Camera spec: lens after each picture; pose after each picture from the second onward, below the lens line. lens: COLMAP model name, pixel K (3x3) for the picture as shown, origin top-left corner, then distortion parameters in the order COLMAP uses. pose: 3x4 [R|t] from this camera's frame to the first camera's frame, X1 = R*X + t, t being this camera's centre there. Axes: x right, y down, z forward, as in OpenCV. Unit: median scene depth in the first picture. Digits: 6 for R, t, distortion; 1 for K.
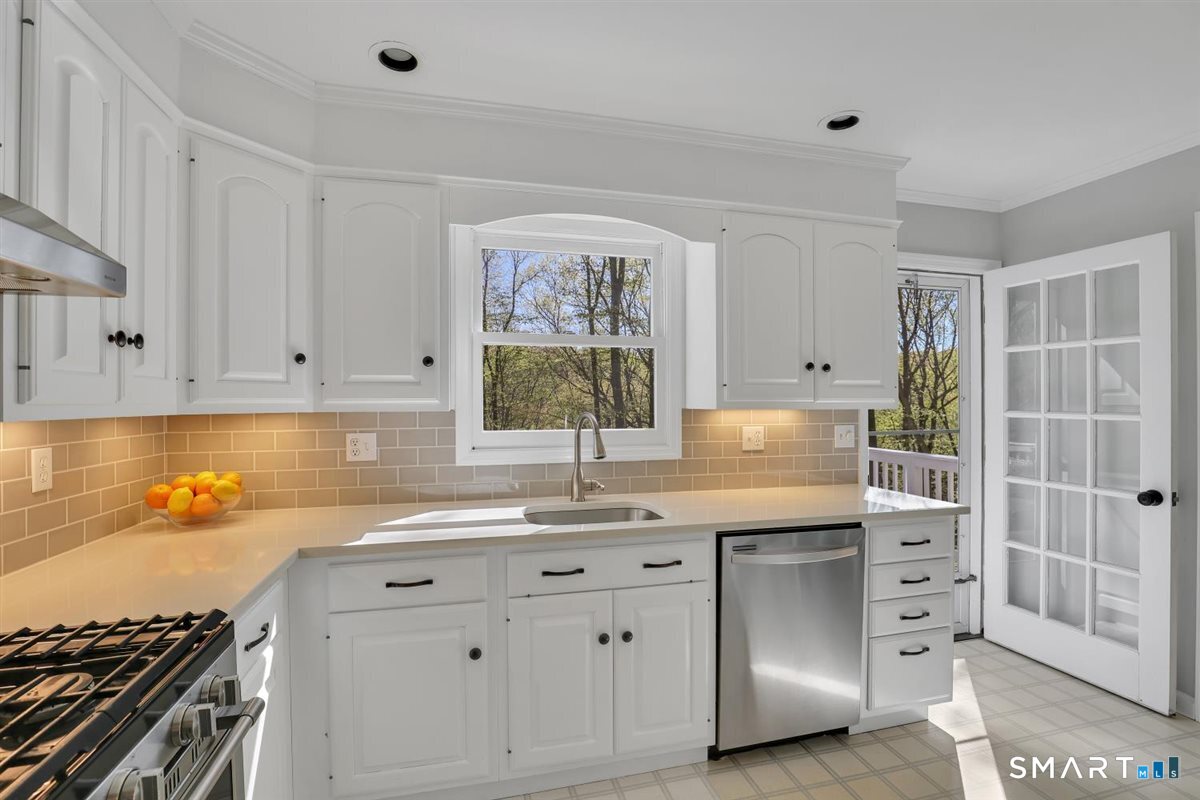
lens RADIAL K [[554.0, 0, 595.6], [0, 554.0, 400.0], [0, 0, 1]] dist [-0.035348, 0.006035]
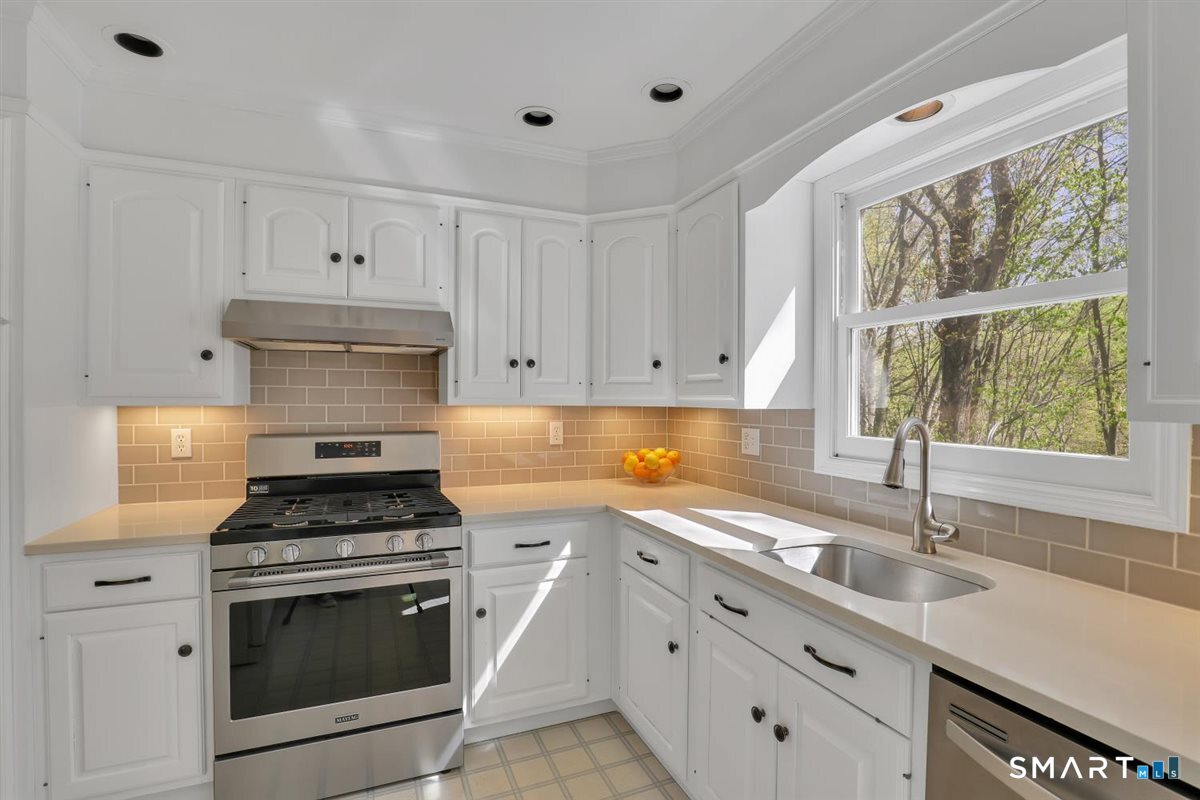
lens RADIAL K [[554.0, 0, 594.4], [0, 554.0, 403.3], [0, 0, 1]] dist [-0.035348, 0.006035]
pose [[0.163391, 0.016312, -0.986426, 0.660927], [-0.005451, 0.999863, 0.015631, -0.003510], [0.986546, 0.002823, 0.163458, 0.609101]]
